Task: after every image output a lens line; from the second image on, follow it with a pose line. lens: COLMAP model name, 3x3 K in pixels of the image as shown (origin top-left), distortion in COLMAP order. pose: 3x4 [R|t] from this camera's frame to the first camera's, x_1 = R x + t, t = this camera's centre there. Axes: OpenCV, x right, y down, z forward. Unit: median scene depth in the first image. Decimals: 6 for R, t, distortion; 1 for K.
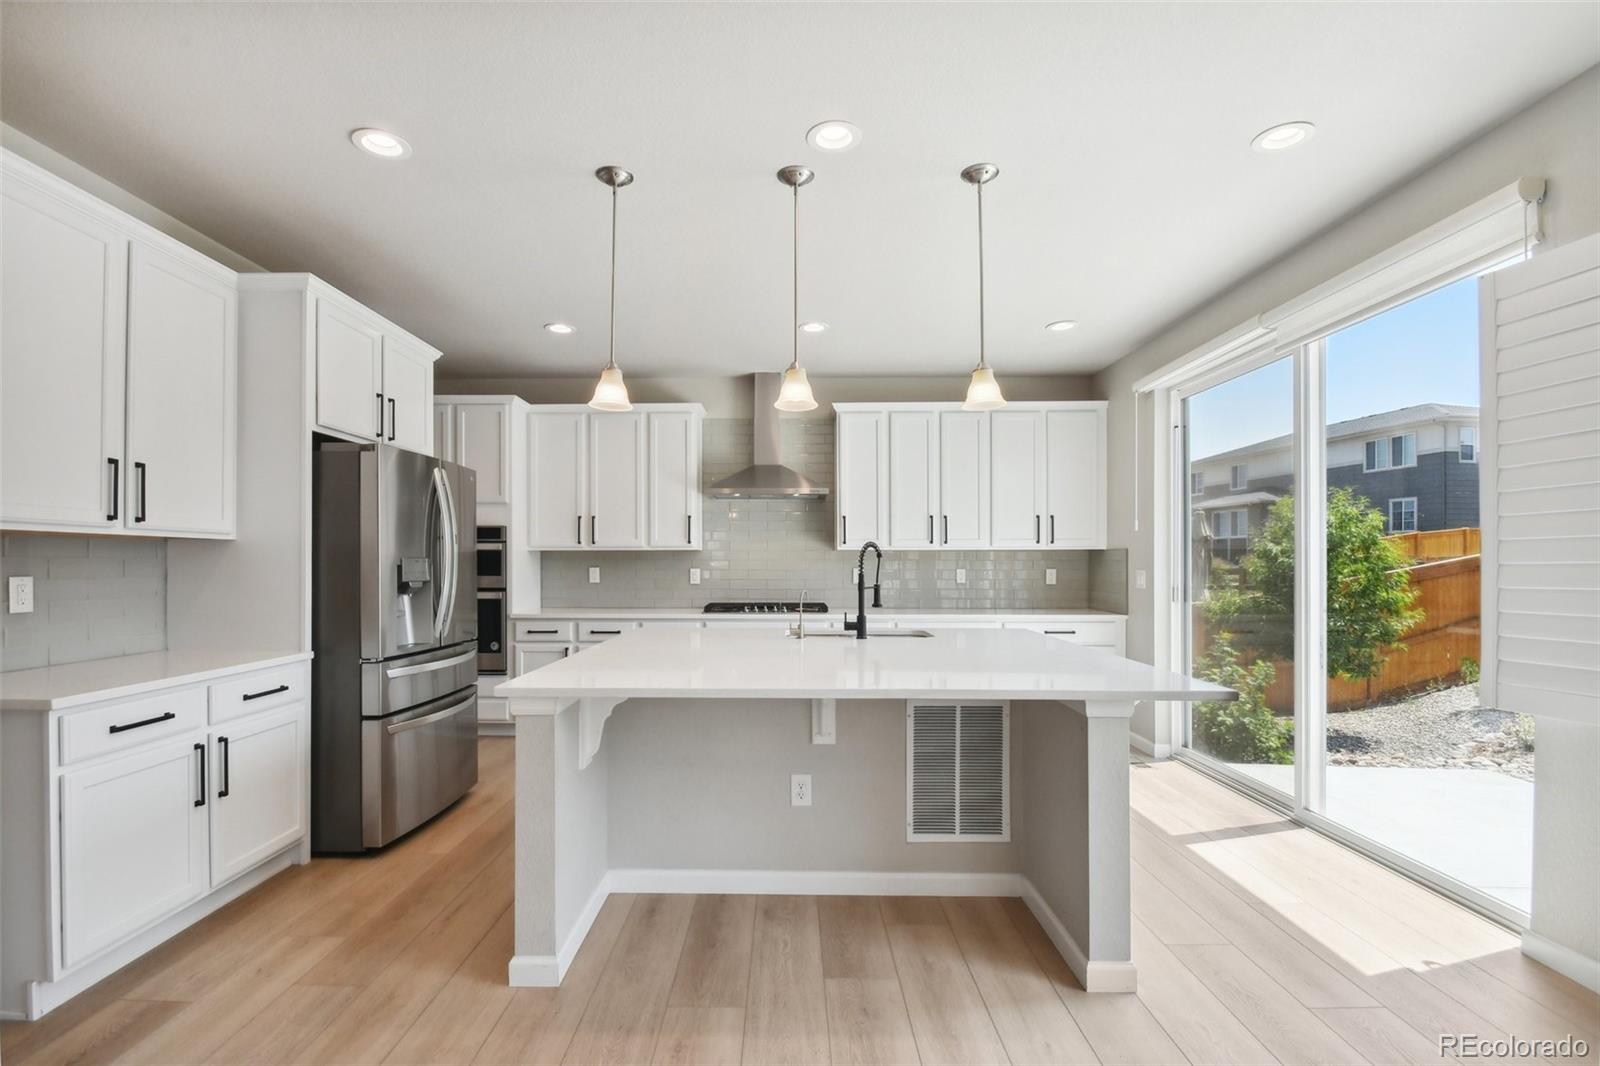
lens RADIAL K [[707.2, 0, 770.6], [0, 707.2, 558.4], [0, 0, 1]] dist [0.008835, -0.003269]
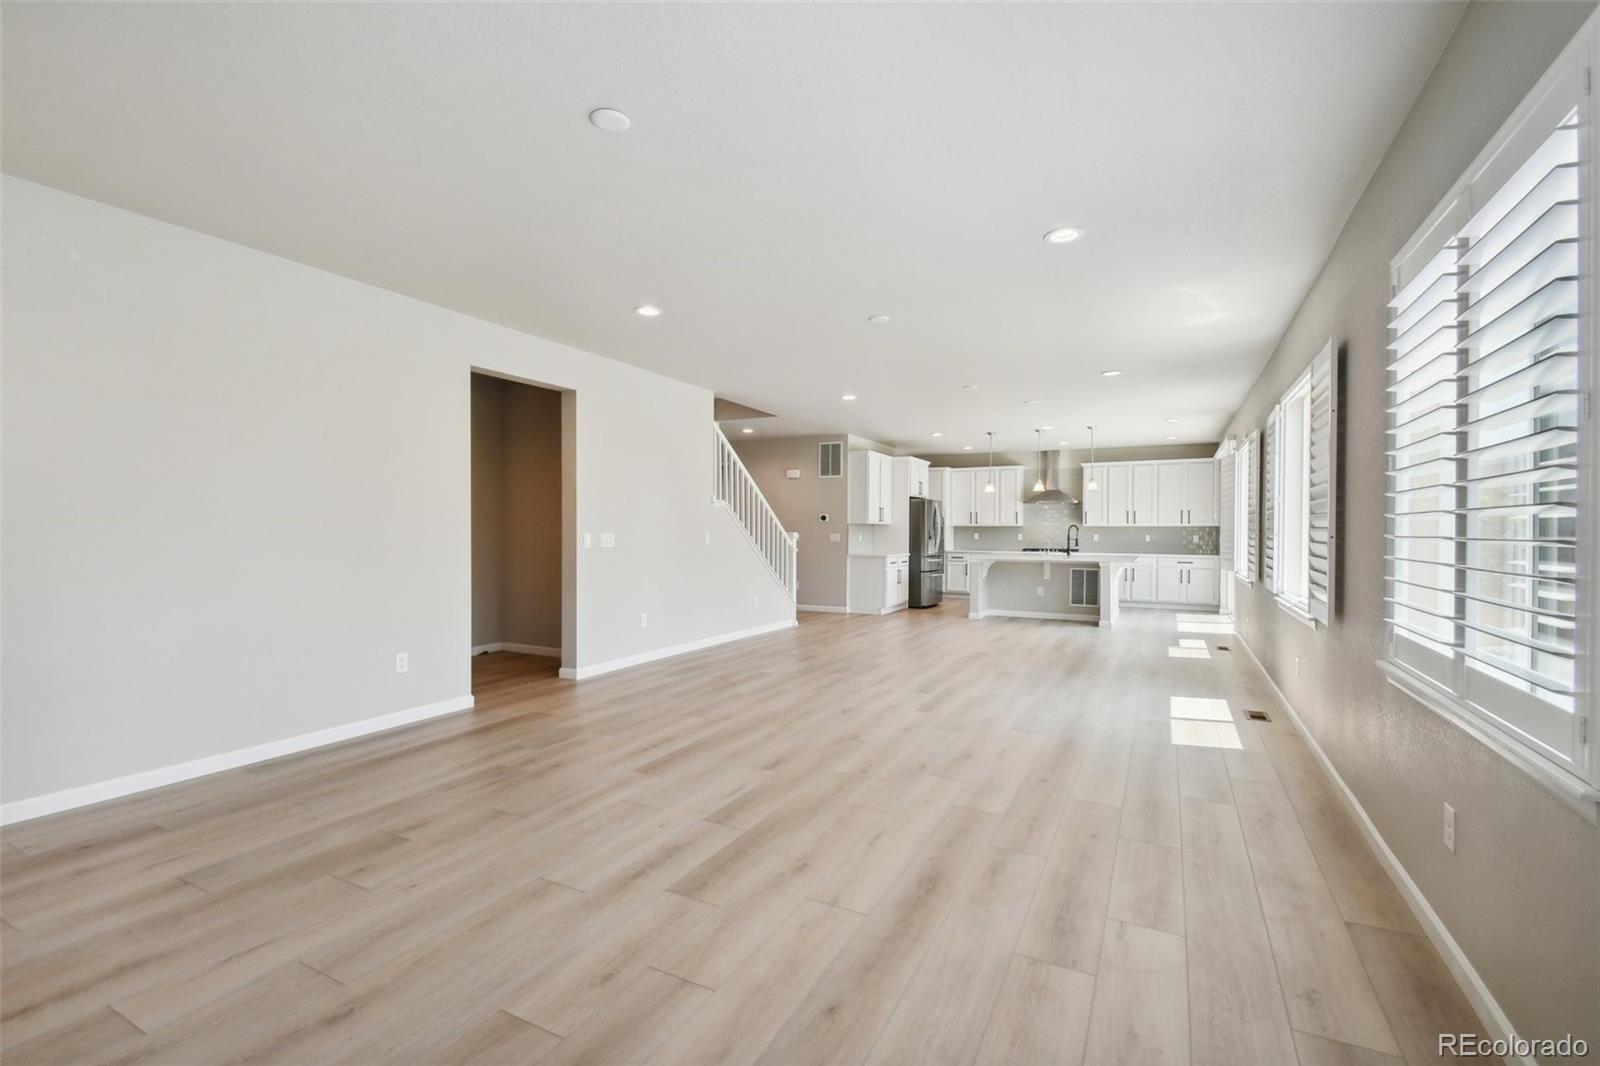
lens RADIAL K [[707.2, 0, 790.4], [0, 707.2, 542.4], [0, 0, 1]] dist [0.008835, -0.003269]
pose [[0.894974, 0.012084, -0.445954, 0.292480], [-0.003673, 0.999799, 0.019722, -0.000729], [0.446102, -0.016013, 0.894839, -1.632617]]
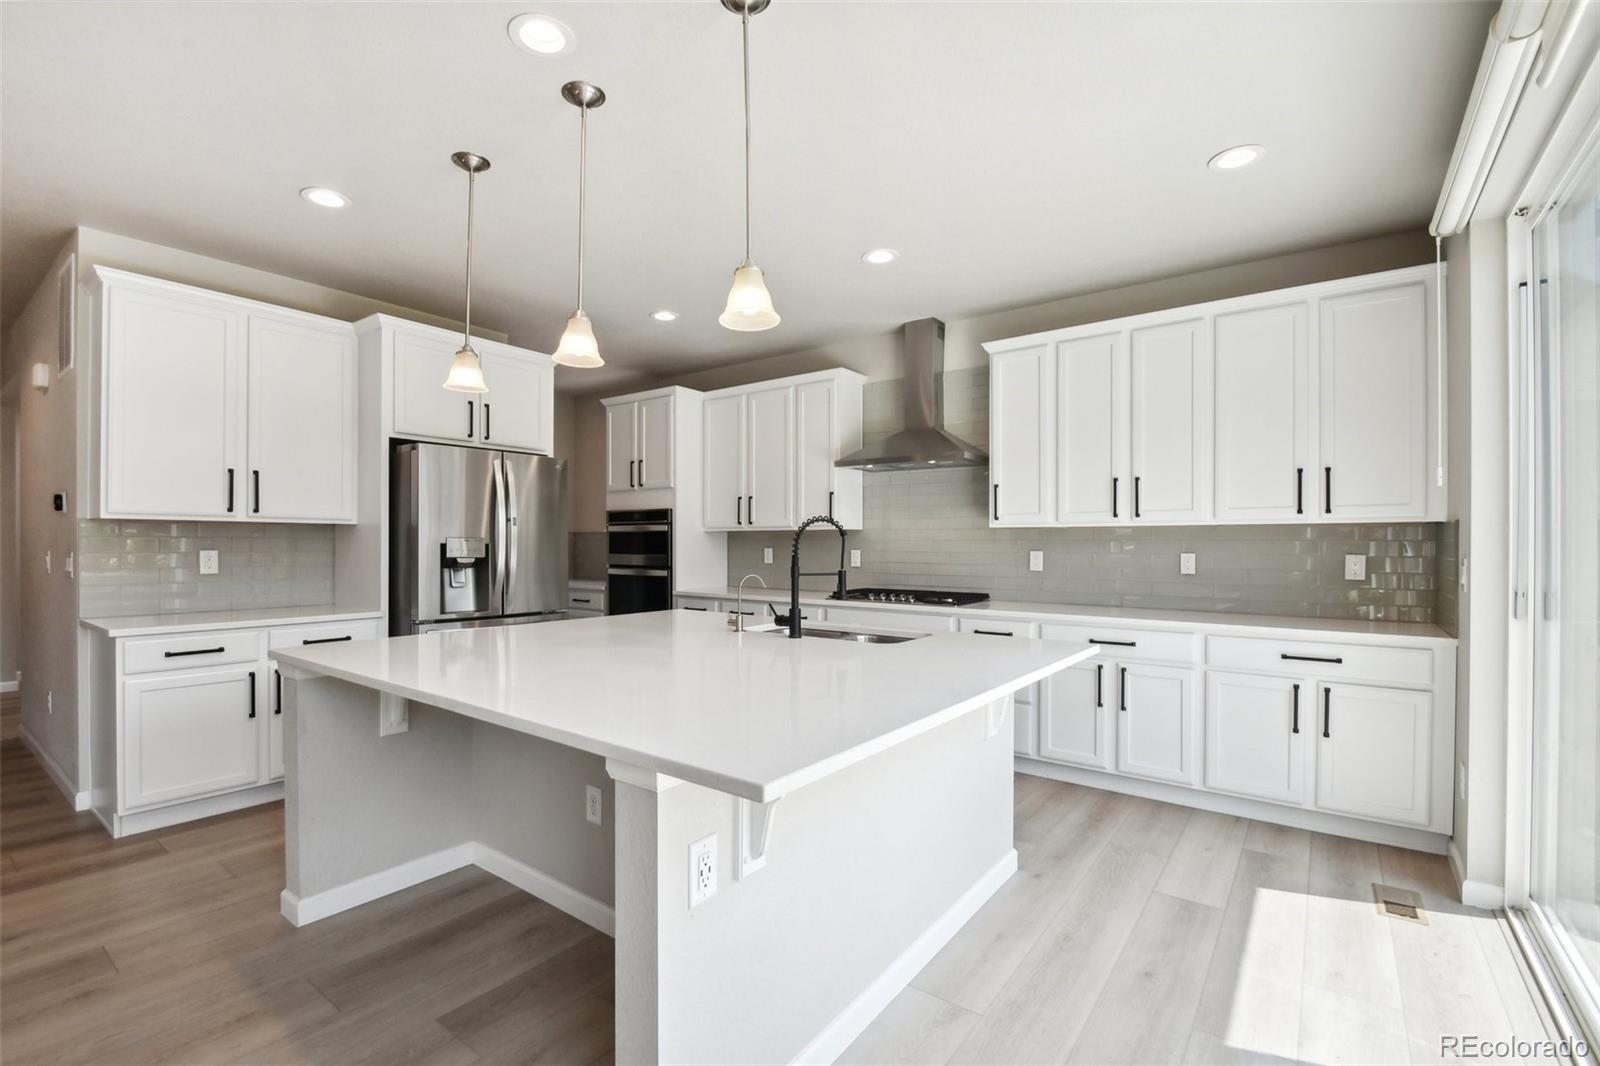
lens RADIAL K [[707.2, 0, 804.1], [0, 707.2, 550.0], [0, 0, 1]] dist [0.008835, -0.003269]
pose [[0.810668, 0.007550, -0.585457, 0.418213], [0.000372, 0.999910, 0.013410, 0.002710], [0.585506, -0.011088, 0.810593, 0.247852]]
